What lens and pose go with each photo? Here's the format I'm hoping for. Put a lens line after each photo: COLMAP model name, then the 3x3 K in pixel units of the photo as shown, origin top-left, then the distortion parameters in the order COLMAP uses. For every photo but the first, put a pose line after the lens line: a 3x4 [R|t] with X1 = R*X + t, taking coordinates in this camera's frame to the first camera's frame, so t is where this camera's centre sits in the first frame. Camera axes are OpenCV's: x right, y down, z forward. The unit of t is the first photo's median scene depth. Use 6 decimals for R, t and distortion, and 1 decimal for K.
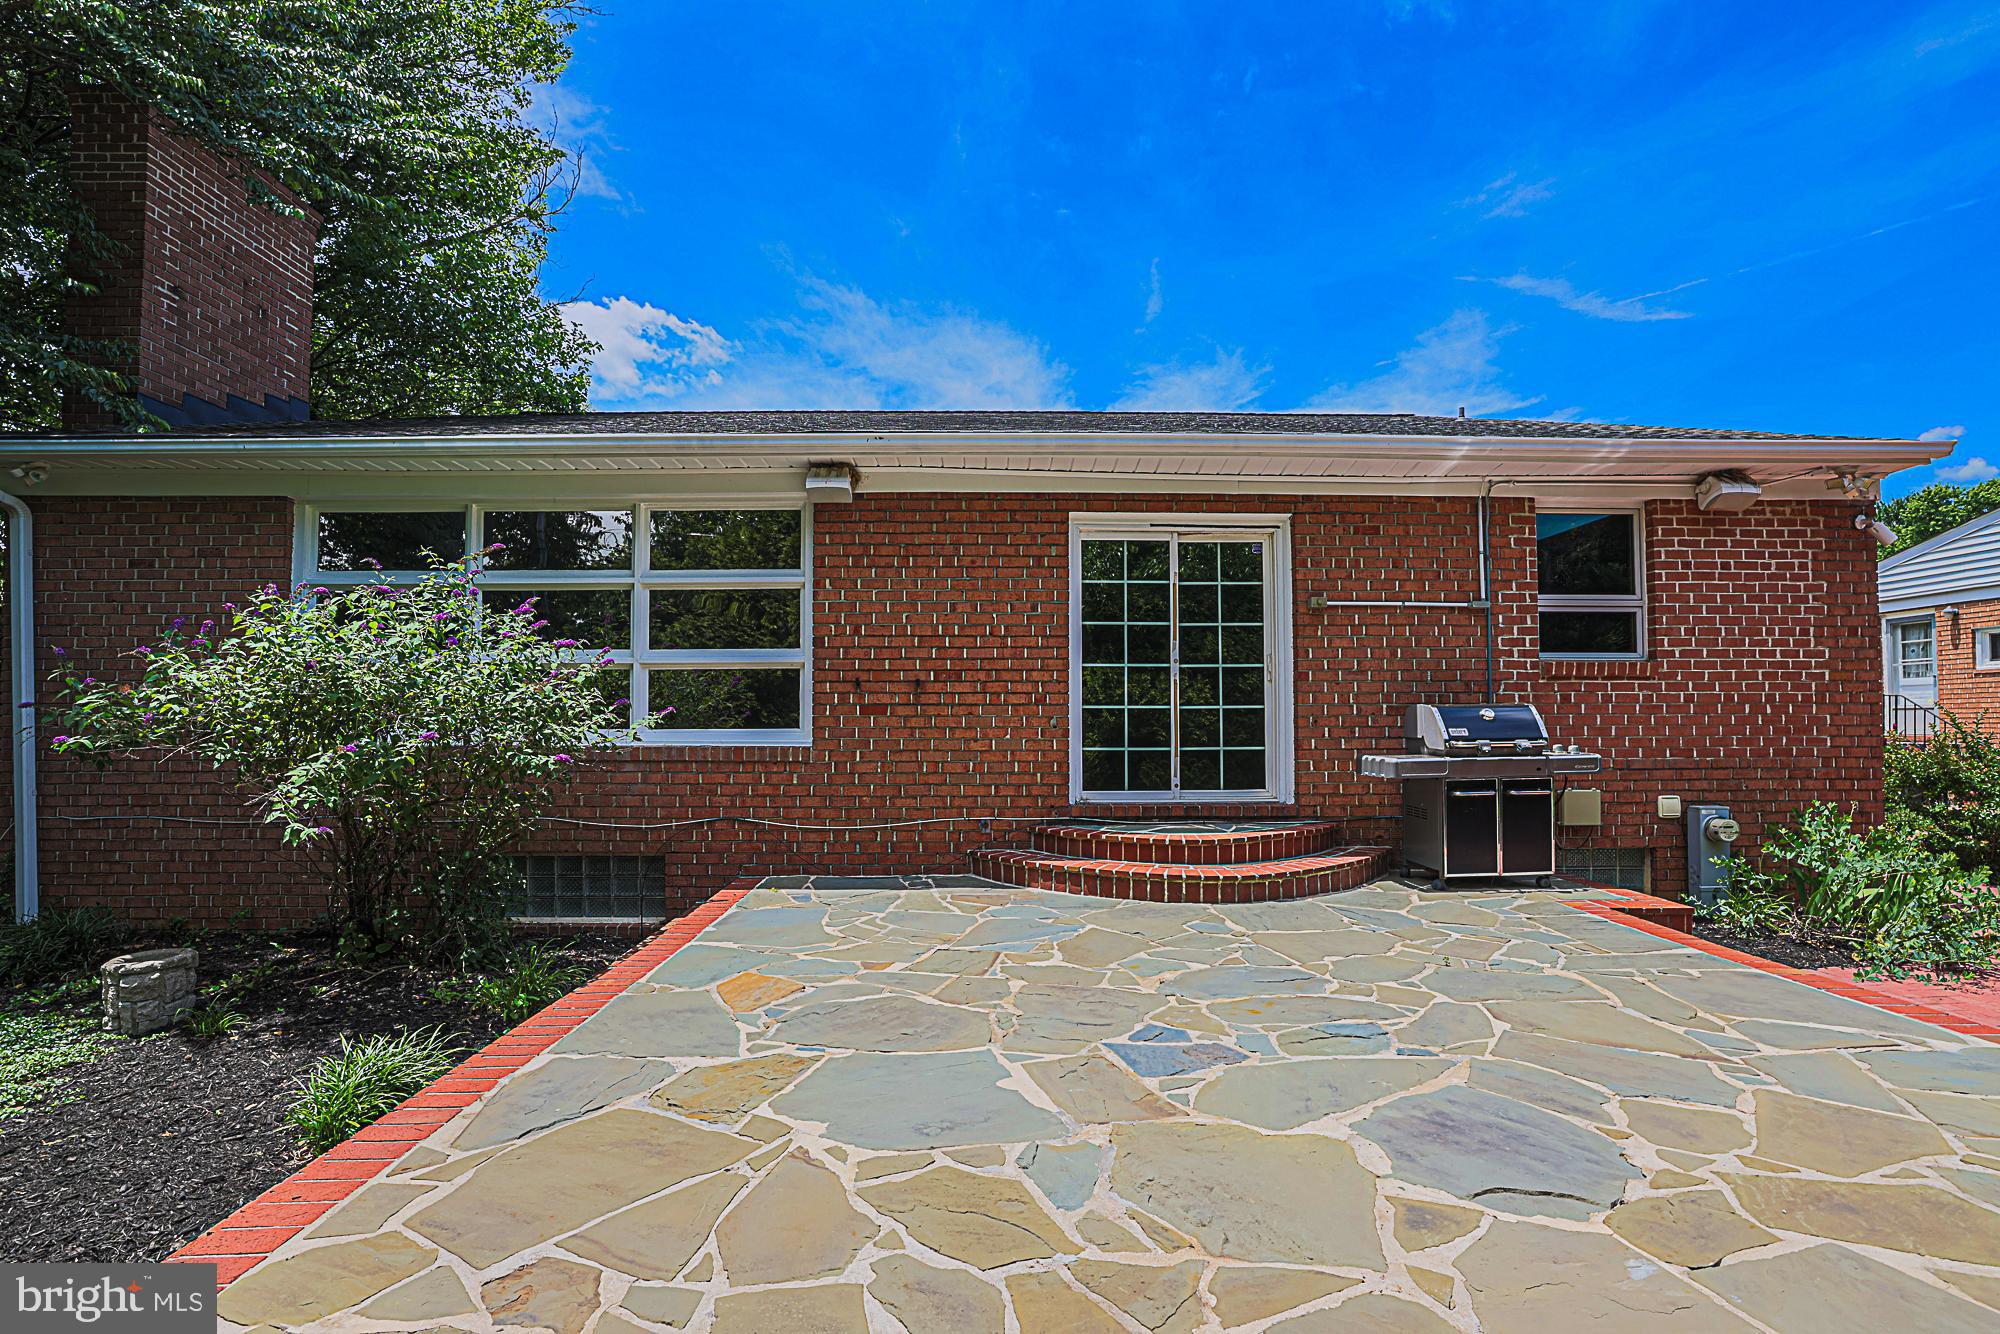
lens RADIAL K [[851.3, 0, 991.4], [0, 851.3, 722.6], [0, 0, 1]] dist [-0.008187, 0.002278]
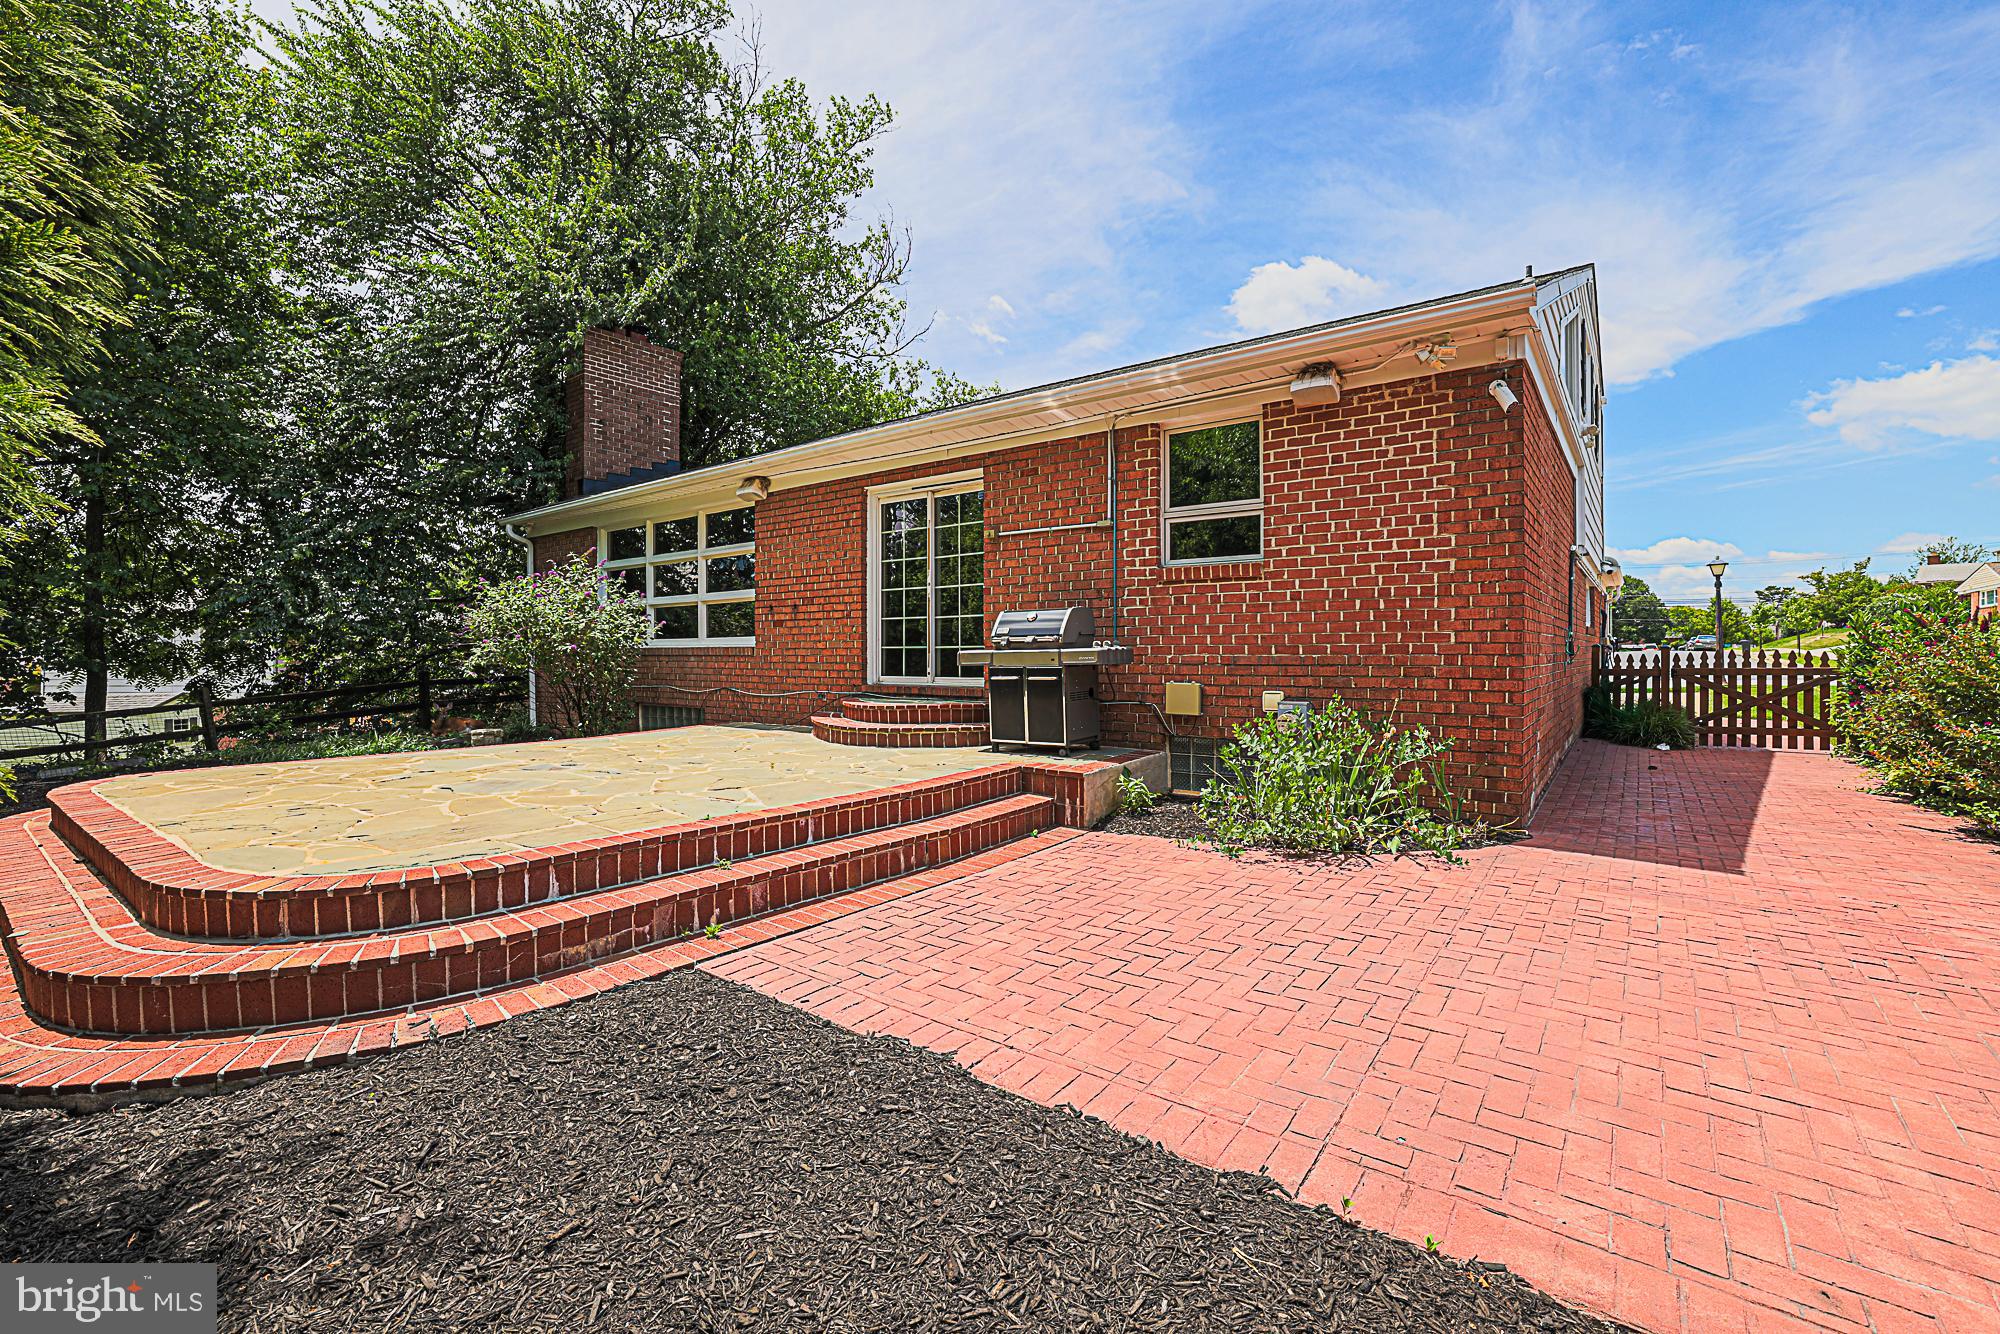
lens RADIAL K [[851.3, 0, 1001.1], [0, 851.3, 659.0], [0, 0, 1]] dist [-0.008187, 0.002278]
pose [[0.784977, 0.005784, -0.619497, 1.175872], [0.015808, 0.999444, 0.029362, 0.011292], [0.619323, -0.032842, 0.784449, -0.022271]]
